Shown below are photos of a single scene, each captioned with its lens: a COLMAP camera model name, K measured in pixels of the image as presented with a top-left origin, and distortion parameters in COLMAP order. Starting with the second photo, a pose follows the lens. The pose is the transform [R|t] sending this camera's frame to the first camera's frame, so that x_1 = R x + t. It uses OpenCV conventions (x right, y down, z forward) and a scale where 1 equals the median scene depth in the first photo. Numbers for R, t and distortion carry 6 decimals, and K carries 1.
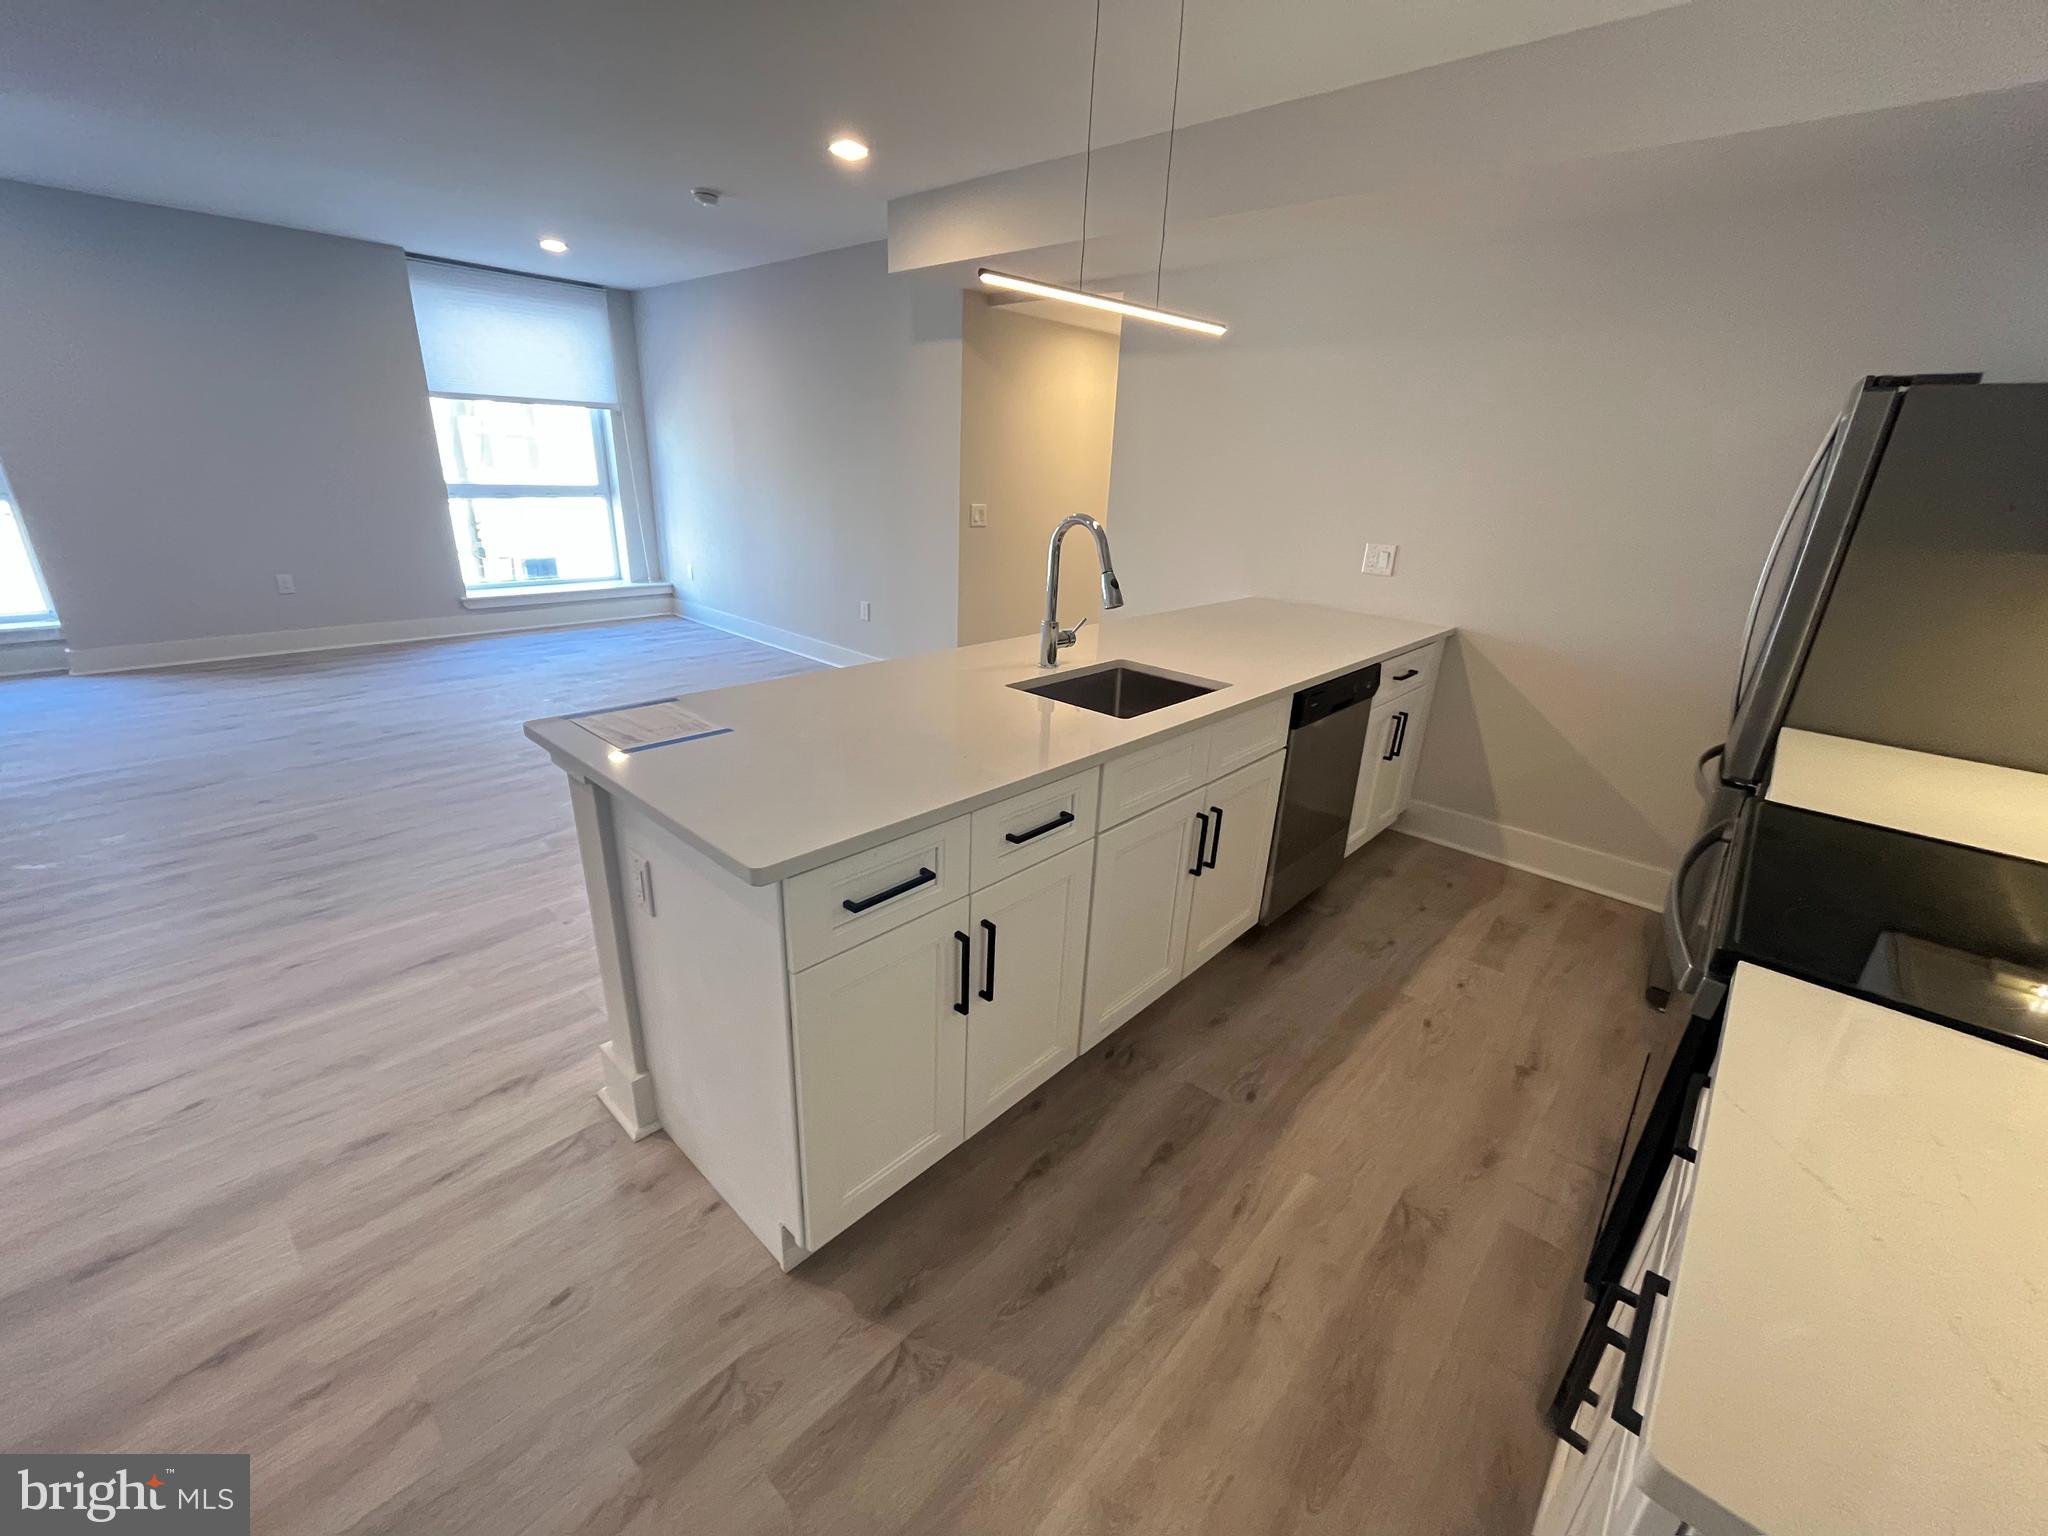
lens RADIAL K [[832.8, 0, 1020.0], [0, 832.8, 770.6], [0, 0, 1]] dist [-0.003483, -0.000271]
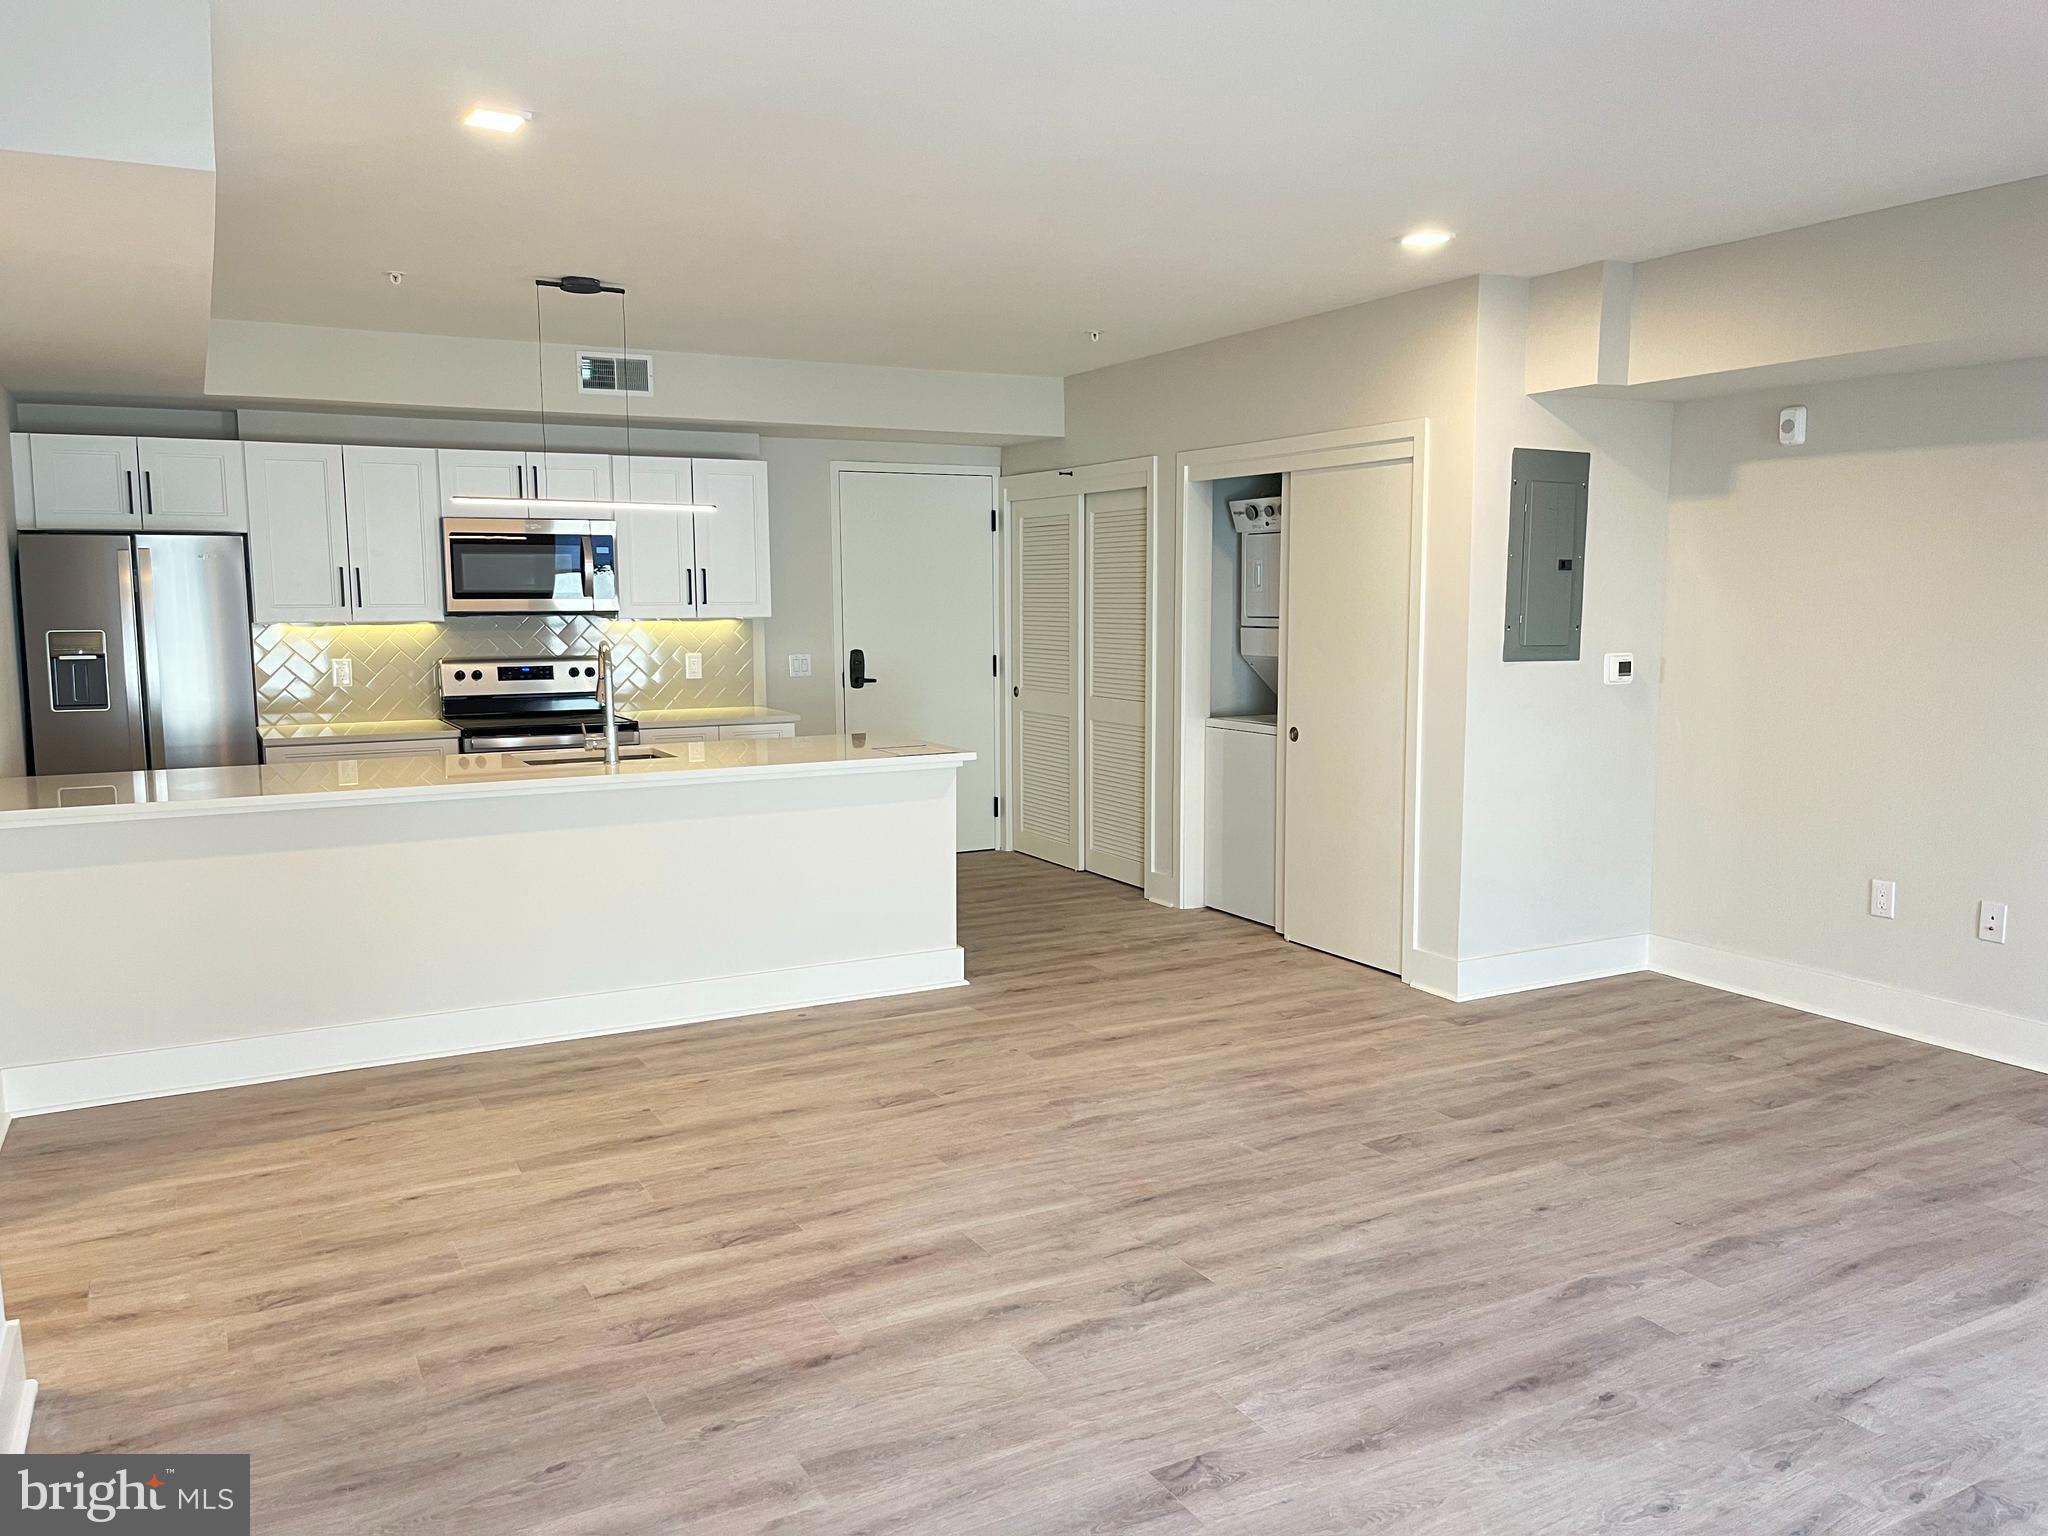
lens RADIAL K [[1551.9, 0, 1024.0], [0, 1551.9, 768.0], [0, 0, 1]] dist [0.076743, -0.105254]
pose [[-0.943116, -0.077759, 0.323242, -1.357877], [0.081636, 0.888333, 0.451884, -1.172217], [-0.322285, 0.452568, -0.831454, 2.876681]]
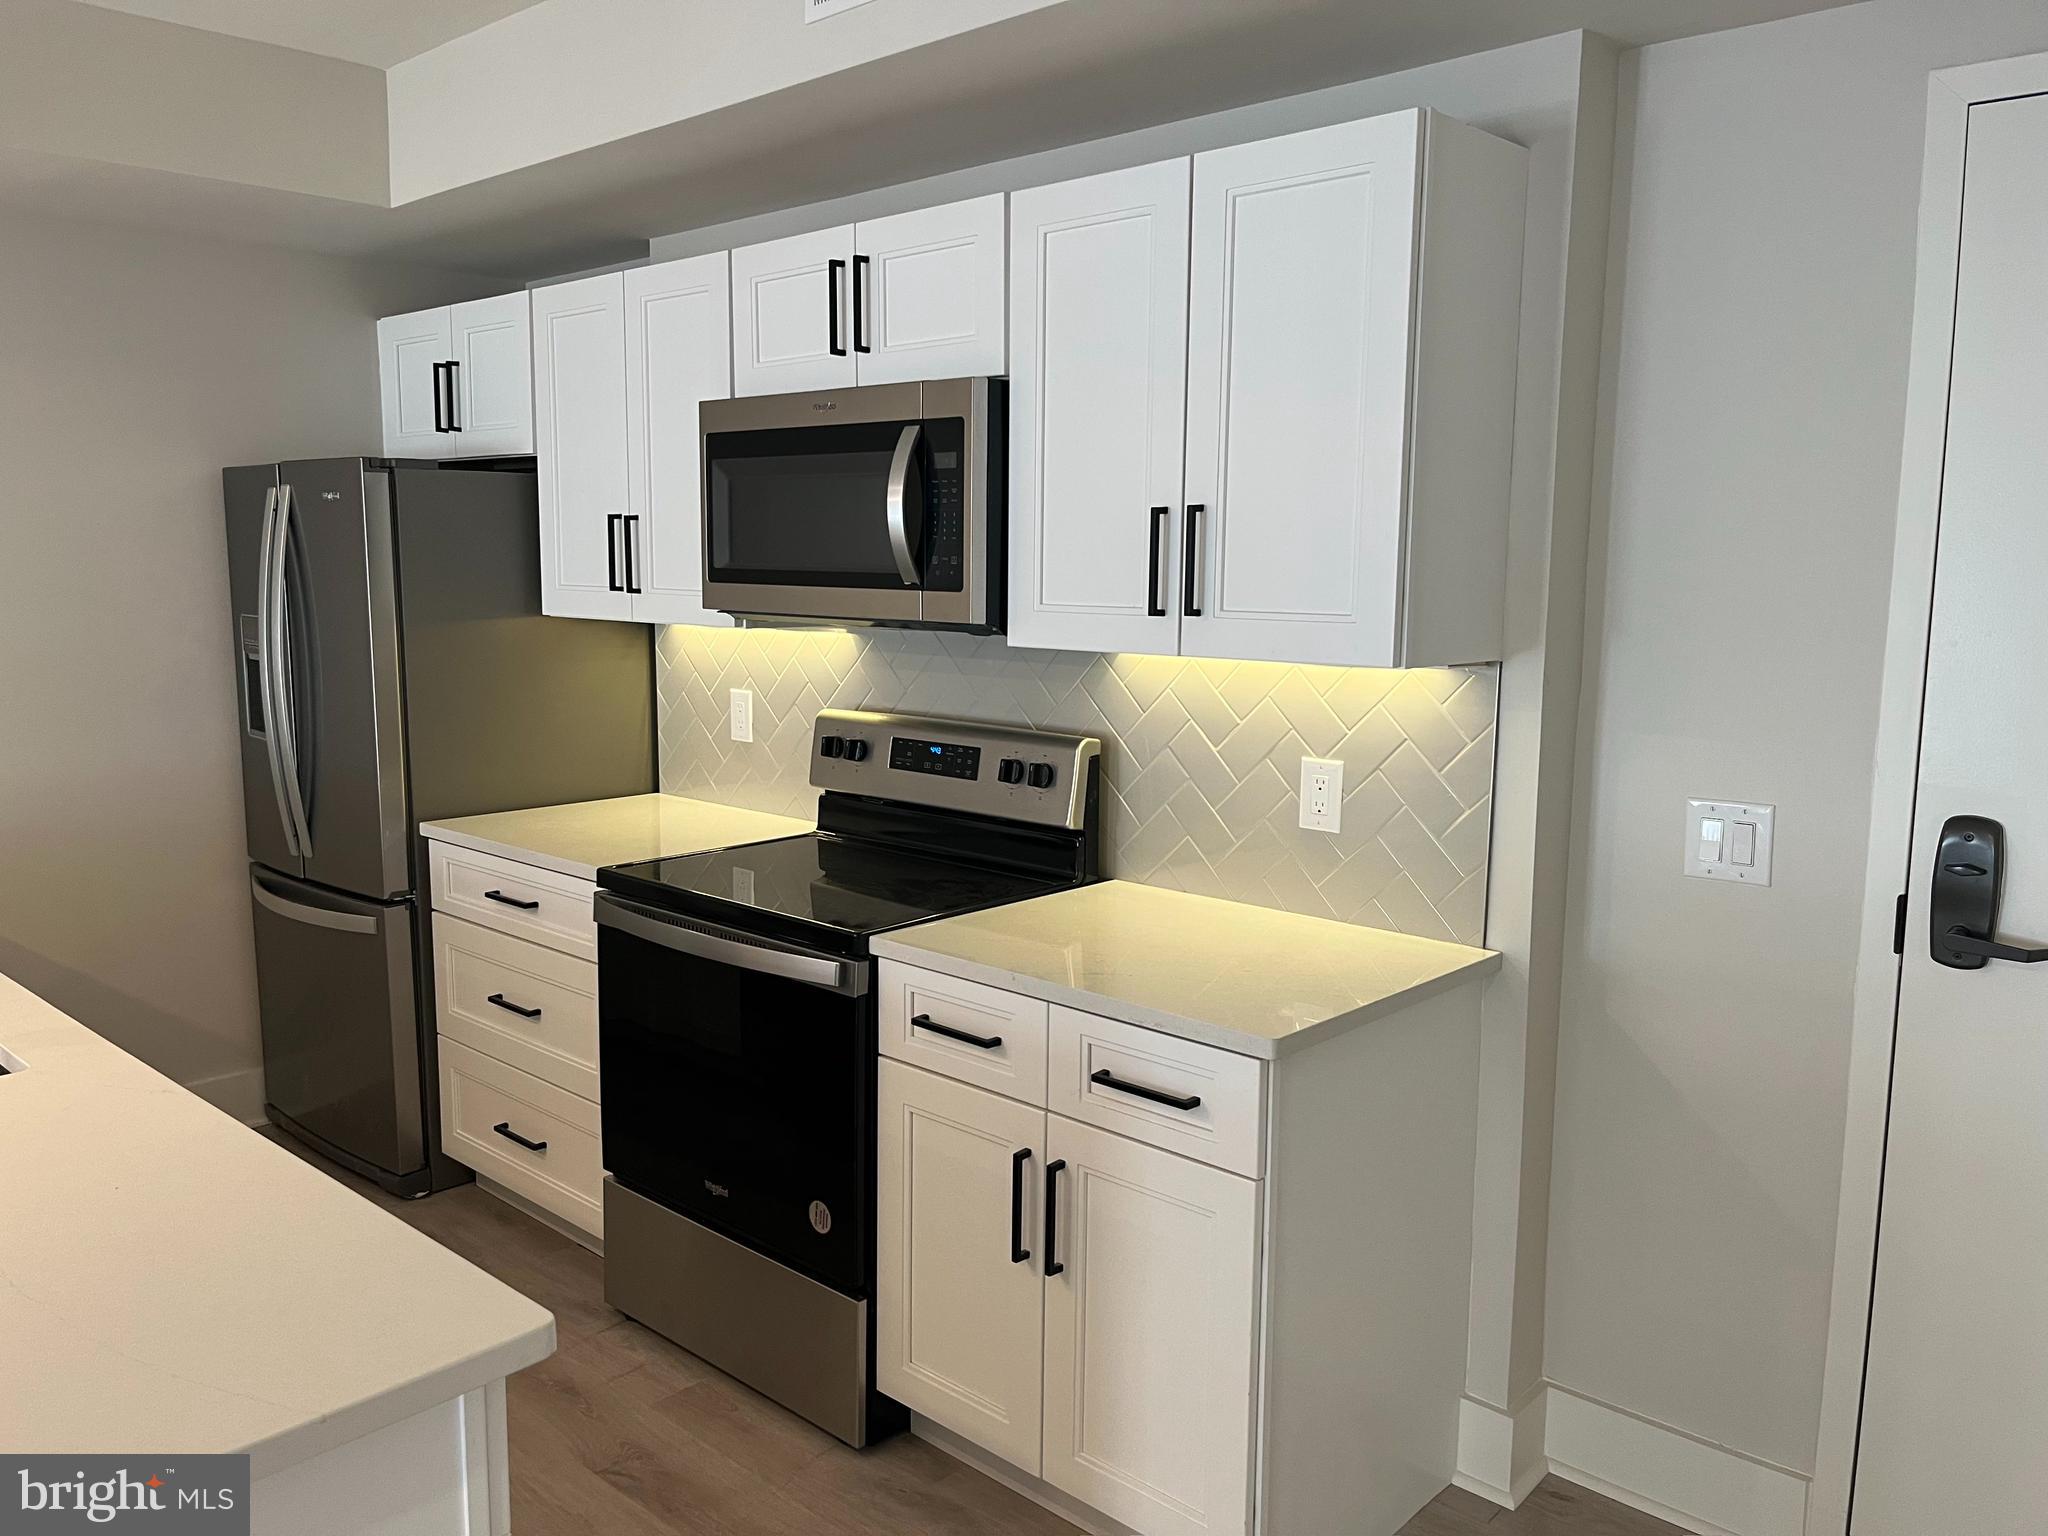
lens RADIAL K [[1548.9, 0, 1007.0], [0, 1548.9, 770.1], [0, 0, 1]] dist [0.072978, -0.101332]
pose [[0.006197, -0.182882, 0.983115, -0.682277], [0.345132, 0.923114, 0.169545, -0.162487], [-0.938534, 0.338253, 0.068839, 0.253628]]
